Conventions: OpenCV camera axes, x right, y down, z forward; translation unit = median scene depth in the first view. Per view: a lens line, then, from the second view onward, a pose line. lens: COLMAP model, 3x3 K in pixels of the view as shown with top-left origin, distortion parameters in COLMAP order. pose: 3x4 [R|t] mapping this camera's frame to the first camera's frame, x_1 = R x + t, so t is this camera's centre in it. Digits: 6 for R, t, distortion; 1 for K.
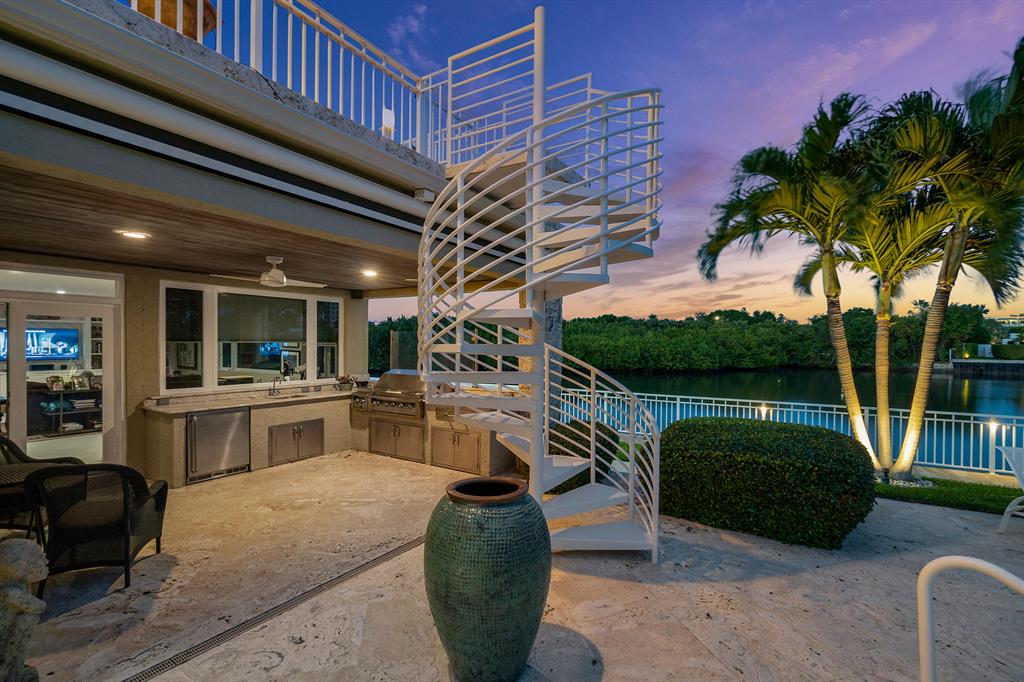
lens RADIAL K [[457.9, 0, 528.9], [0, 457.9, 349.1], [0, 0, 1]] dist [0.005693, 0.000371]
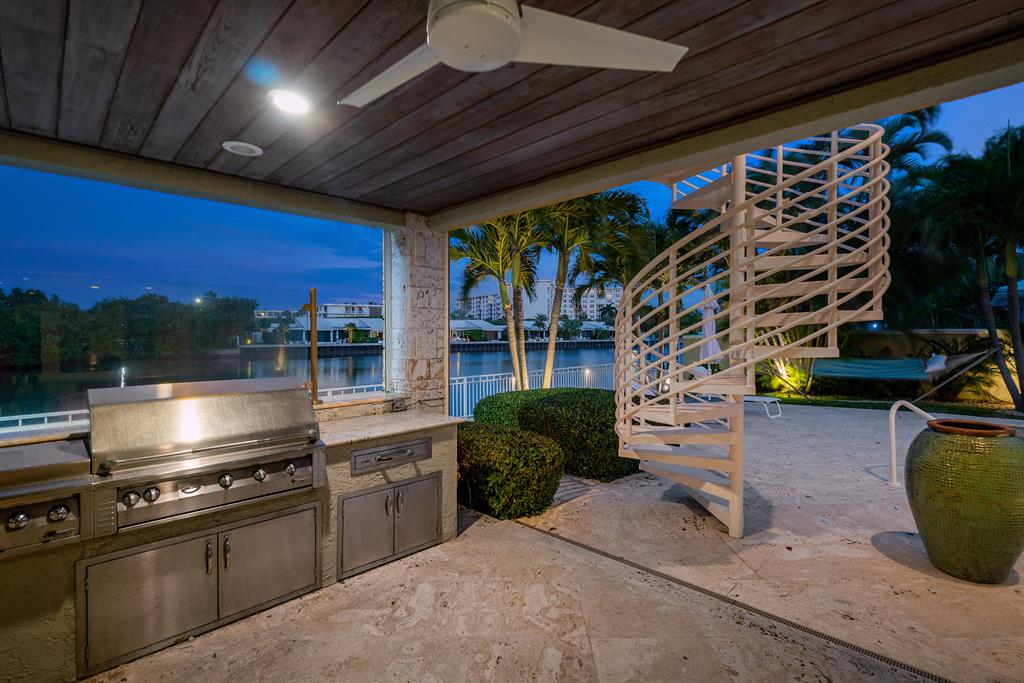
lens RADIAL K [[485.0, 0, 518.9], [0, 485.0, 336.3], [0, 0, 1]] dist [-0.004077, -0.000522]
pose [[0.229368, -0.011010, 0.973277, -0.476645], [0.015464, 0.999851, 0.007666, 0.014131], [-0.973217, 0.013293, 0.229504, 0.553328]]
